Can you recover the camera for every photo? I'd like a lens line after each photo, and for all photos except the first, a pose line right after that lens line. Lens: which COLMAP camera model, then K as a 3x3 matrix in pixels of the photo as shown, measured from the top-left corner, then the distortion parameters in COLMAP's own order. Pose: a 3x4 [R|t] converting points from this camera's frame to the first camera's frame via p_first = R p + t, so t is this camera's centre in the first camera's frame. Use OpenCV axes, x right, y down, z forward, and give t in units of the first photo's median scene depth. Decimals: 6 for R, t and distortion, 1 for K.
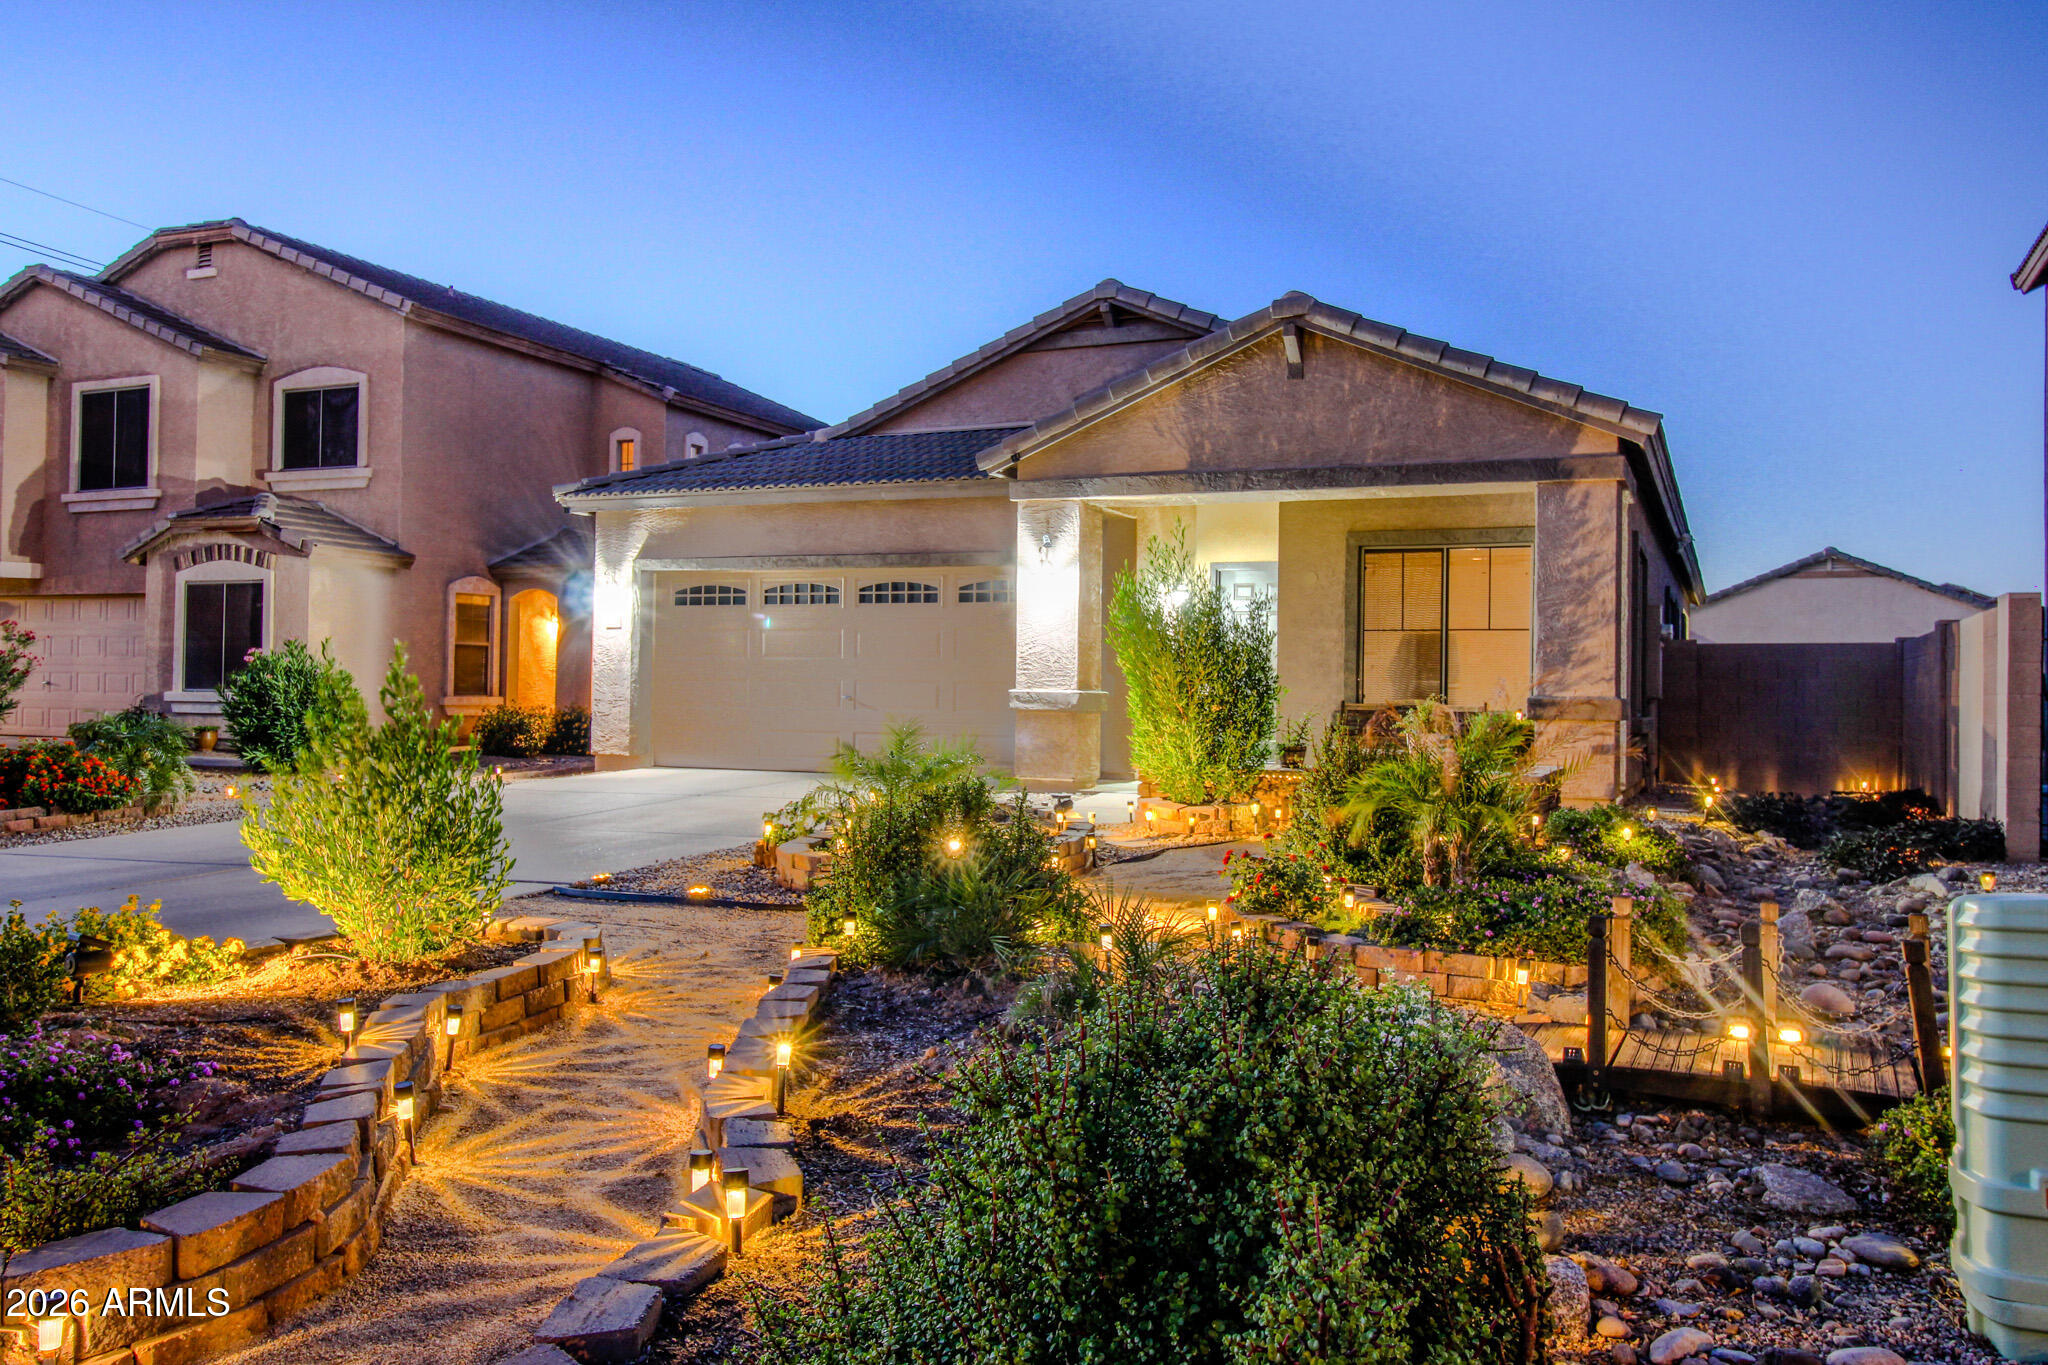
lens RADIAL K [[1620.3, 0, 1032.8], [0, 1620.3, 655.8], [0, 0, 1]] dist [0.012469, -0.005703]
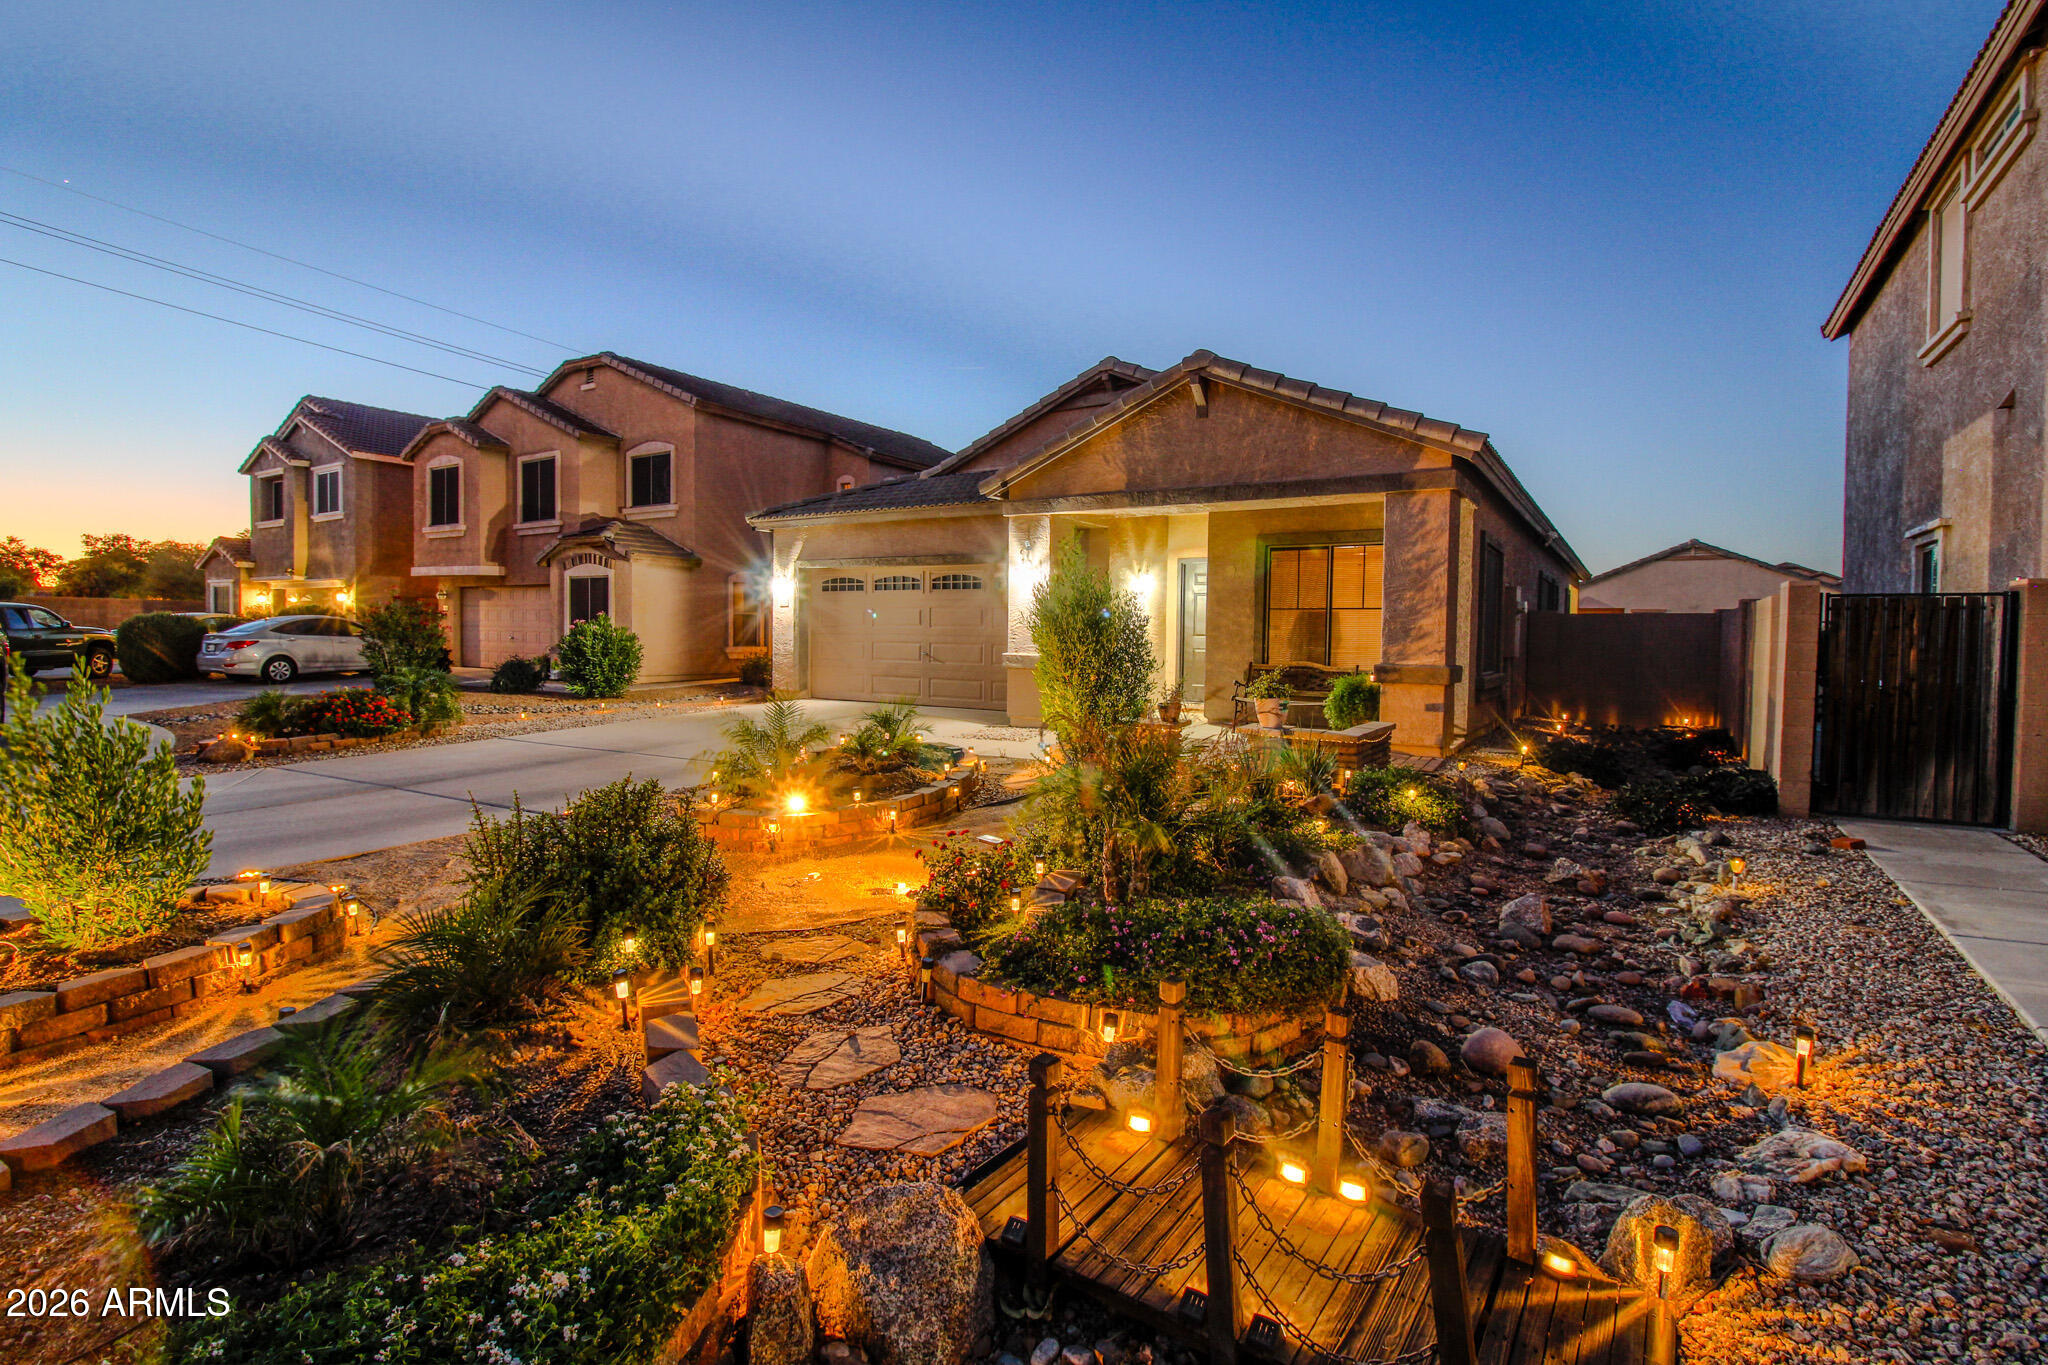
lens RADIAL K [[953.7, 0, 1033.3], [0, 953.7, 659.3], [0, 0, 1]] dist [-0.000071, -0.013145]
pose [[0.987138, 0.004391, -0.159810, 0.141246], [0.003695, 0.998729, 0.050265, -0.014846], [0.159828, -0.050209, 0.985867, 0.198446]]
